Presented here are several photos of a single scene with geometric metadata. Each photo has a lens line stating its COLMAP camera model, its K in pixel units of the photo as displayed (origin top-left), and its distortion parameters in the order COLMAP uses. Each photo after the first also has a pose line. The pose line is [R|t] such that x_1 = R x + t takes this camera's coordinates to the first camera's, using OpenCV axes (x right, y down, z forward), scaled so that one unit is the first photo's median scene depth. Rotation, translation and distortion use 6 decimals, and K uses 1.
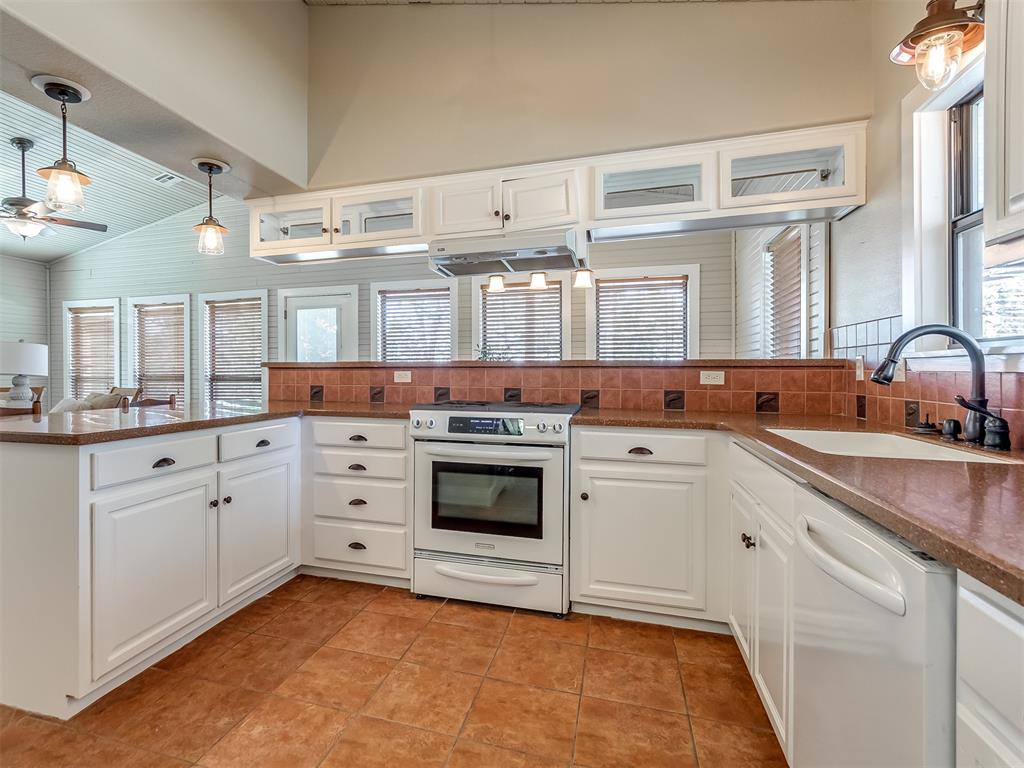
lens RADIAL K [[535.1, 0, 435.9], [0, 535.1, 376.8], [0, 0, 1]] dist [0.006517, -0.001613]
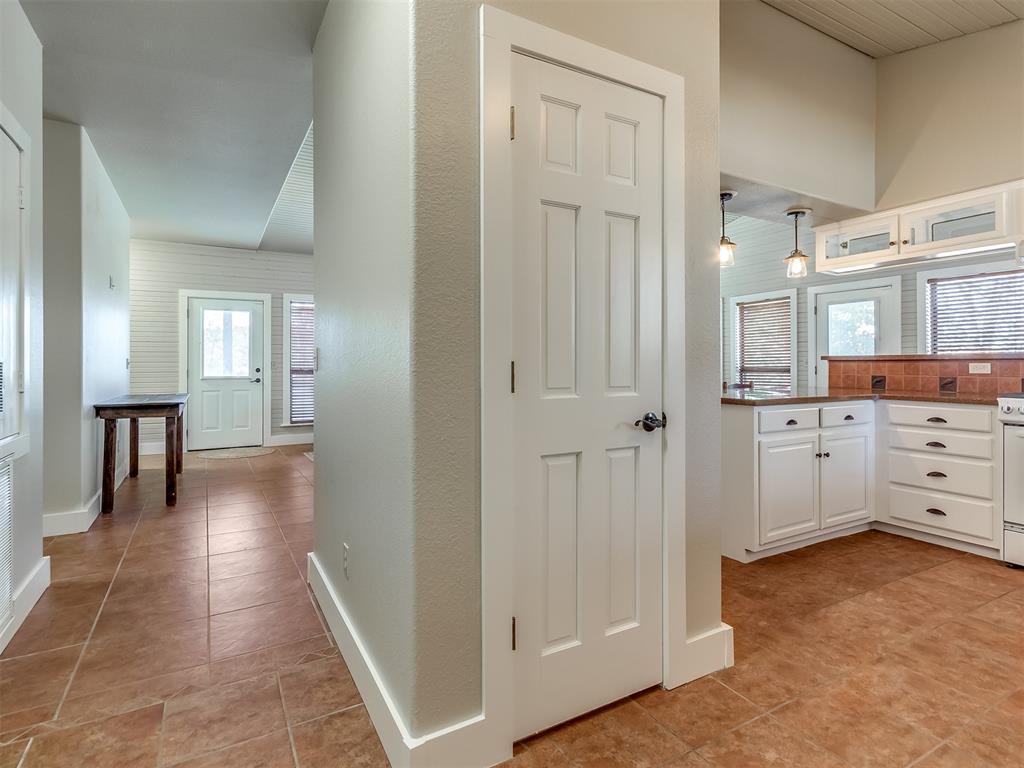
lens RADIAL K [[535.1, 0, 510.0], [0, 535.1, 362.1], [0, 0, 1]] dist [0.006517, -0.001613]
pose [[0.747409, -0.004404, -0.664350, -0.059122], [-0.004077, 0.999929, -0.011216, 0.004196], [0.664352, 0.011091, 0.747338, -0.487997]]
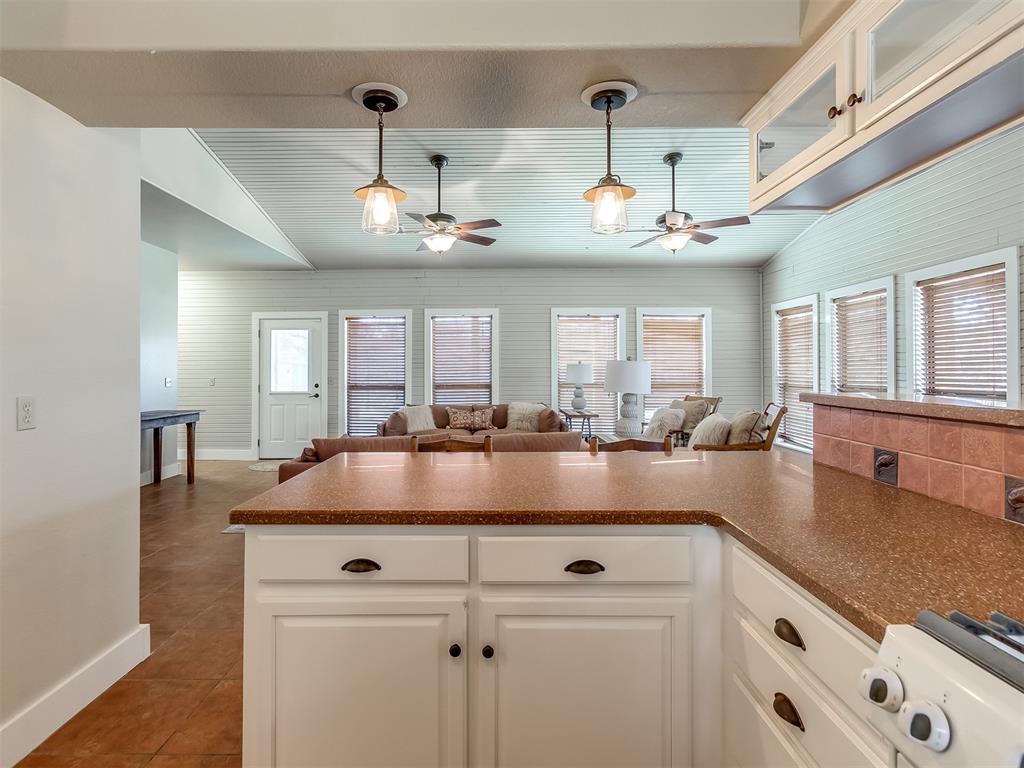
lens RADIAL K [[535.1, 0, 493.6], [0, 535.1, 365.2], [0, 0, 1]] dist [0.006517, -0.001613]
pose [[0.312424, -0.007278, -0.949915, 0.141264], [-0.003922, 0.999952, -0.008951, -0.063925], [0.949935, 0.006523, 0.312380, 0.659088]]
